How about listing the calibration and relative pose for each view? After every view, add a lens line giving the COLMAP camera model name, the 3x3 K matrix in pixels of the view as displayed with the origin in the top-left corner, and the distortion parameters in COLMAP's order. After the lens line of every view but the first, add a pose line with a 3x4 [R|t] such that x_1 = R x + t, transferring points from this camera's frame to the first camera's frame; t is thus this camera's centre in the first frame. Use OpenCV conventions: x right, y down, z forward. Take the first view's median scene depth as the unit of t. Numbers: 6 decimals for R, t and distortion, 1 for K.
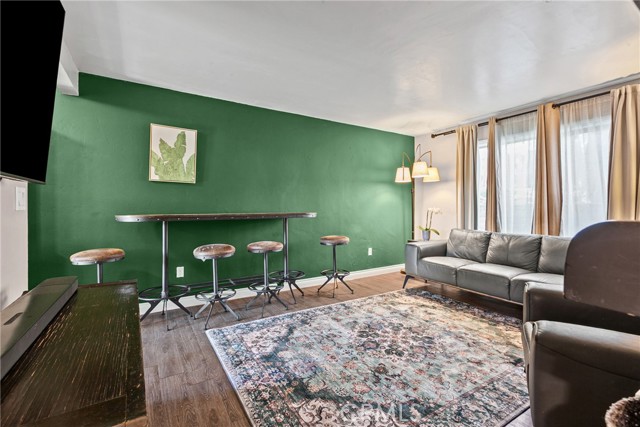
lens RADIAL K [[288.3, 0, 309.9], [0, 288.3, 204.6], [0, 0, 1]] dist [-0.000625, -0.000042]
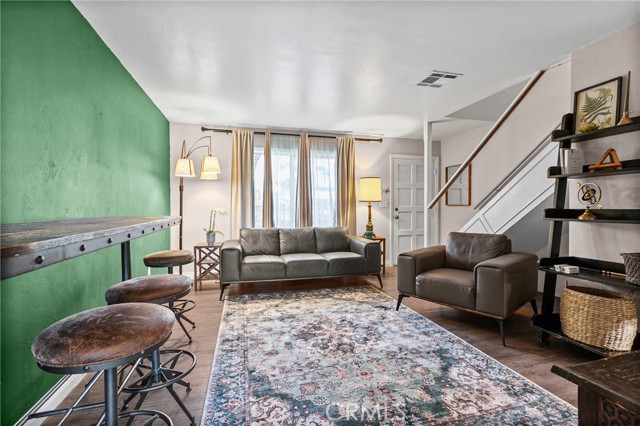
lens RADIAL K [[290.5, 0, 320.0], [0, 290.5, 213.0], [0, 0, 1]] dist [0.000467, 0.000195]
pose [[0.252643, -0.015383, 0.967437, -0.570844], [-0.008587, 0.999799, 0.018140, 0.010525], [-0.967522, -0.012890, 0.252460, 0.635001]]
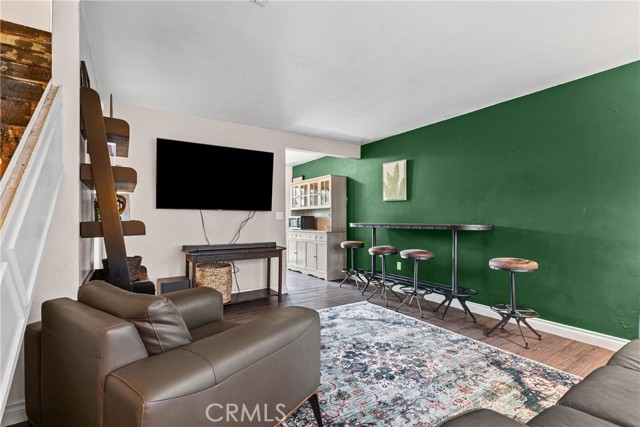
lens RADIAL K [[290.4, 0, 321.9], [0, 290.4, 196.5], [0, 0, 1]] dist [-0.000913, -0.000098]
pose [[0.054862, -0.069073, -0.996102, 1.002522], [0.003955, 0.997612, -0.068960, 0.000777], [0.998486, -0.000156, 0.055004, 0.599900]]
